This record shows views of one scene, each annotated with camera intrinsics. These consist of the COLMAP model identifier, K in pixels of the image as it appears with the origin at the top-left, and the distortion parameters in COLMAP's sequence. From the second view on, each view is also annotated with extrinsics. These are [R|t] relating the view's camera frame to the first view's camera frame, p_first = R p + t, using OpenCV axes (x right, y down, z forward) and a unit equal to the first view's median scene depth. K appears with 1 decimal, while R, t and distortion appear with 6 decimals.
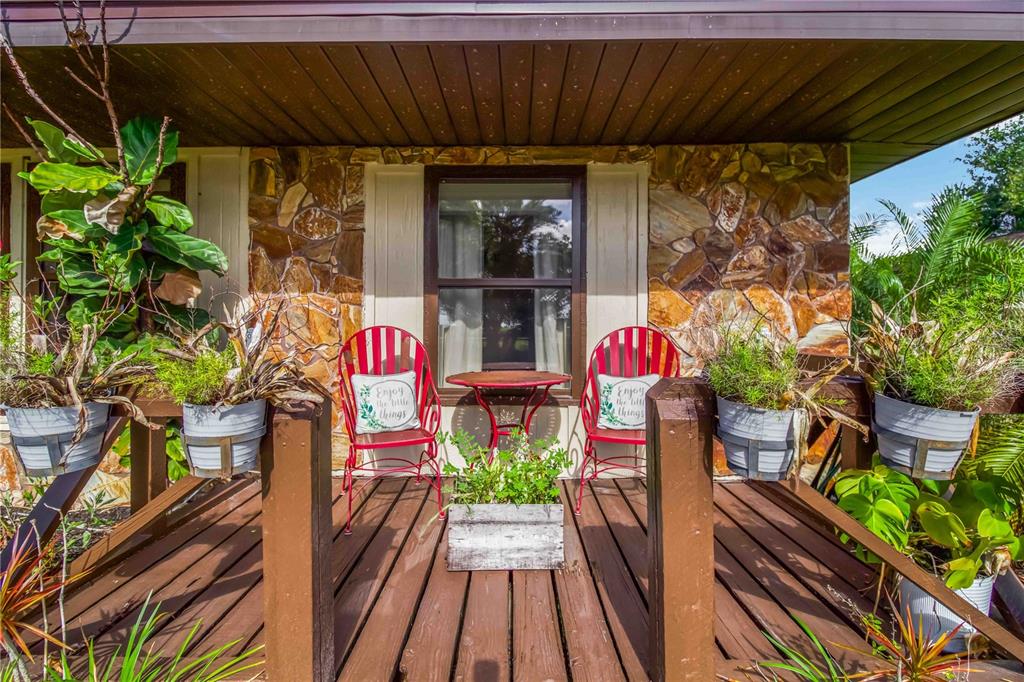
lens RADIAL K [[476.8, 0, 511.5], [0, 476.8, 328.2], [0, 0, 1]] dist [0.022138, -0.015776]
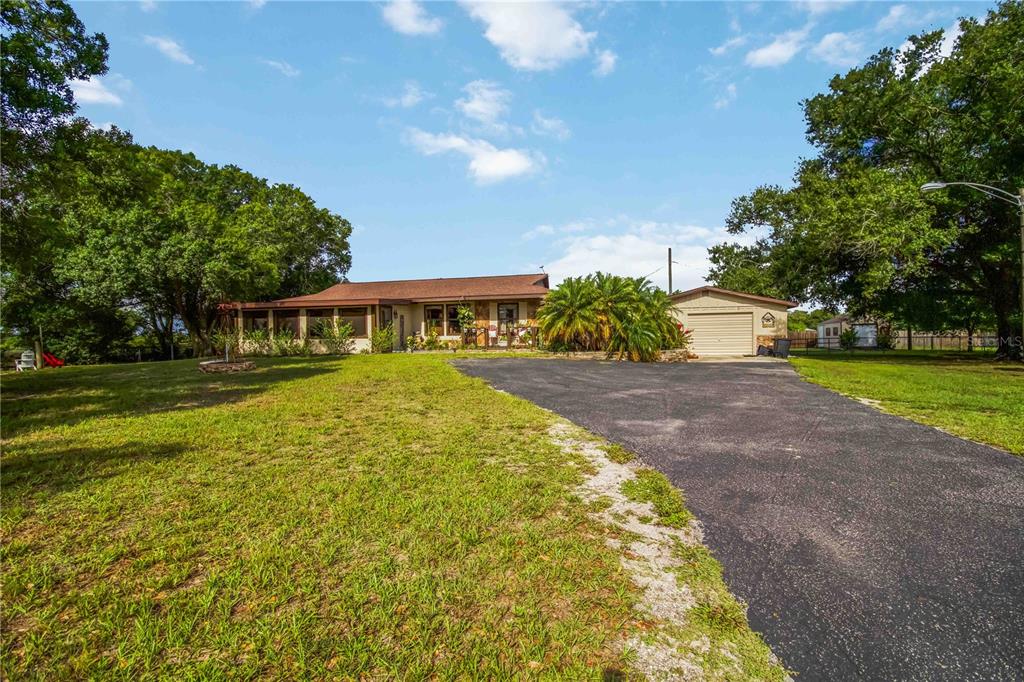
lens RADIAL K [[468.8, 0, 512.0], [0, 468.8, 341.0], [0, 0, 1]] dist [0.000689, -0.000513]
pose [[0.971241, -0.013490, -0.237717, 1.755282], [0.015964, 0.999837, 0.008484, 0.184836], [0.237564, -0.012035, 0.971297, -5.992443]]
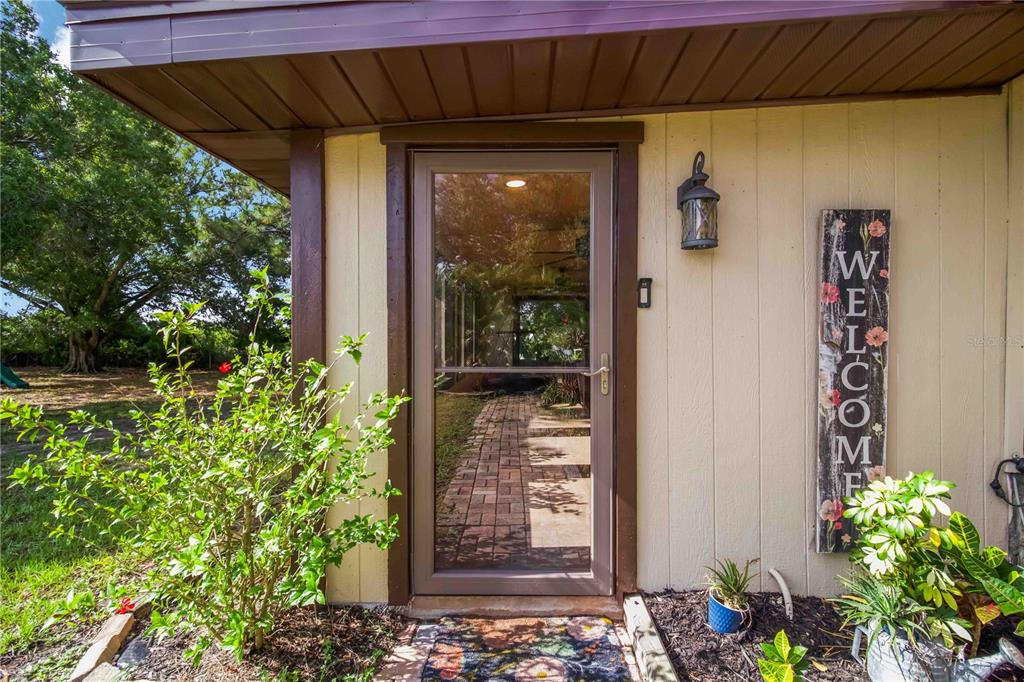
lens RADIAL K [[468.8, 0, 512.0], [0, 468.8, 341.0], [0, 0, 1]] dist [0.000689, -0.000513]
pose [[-0.010283, -0.005826, -0.999930, -0.958730], [0.002875, 0.999979, -0.005856, 0.007976], [0.999943, -0.002935, -0.010266, 0.174393]]
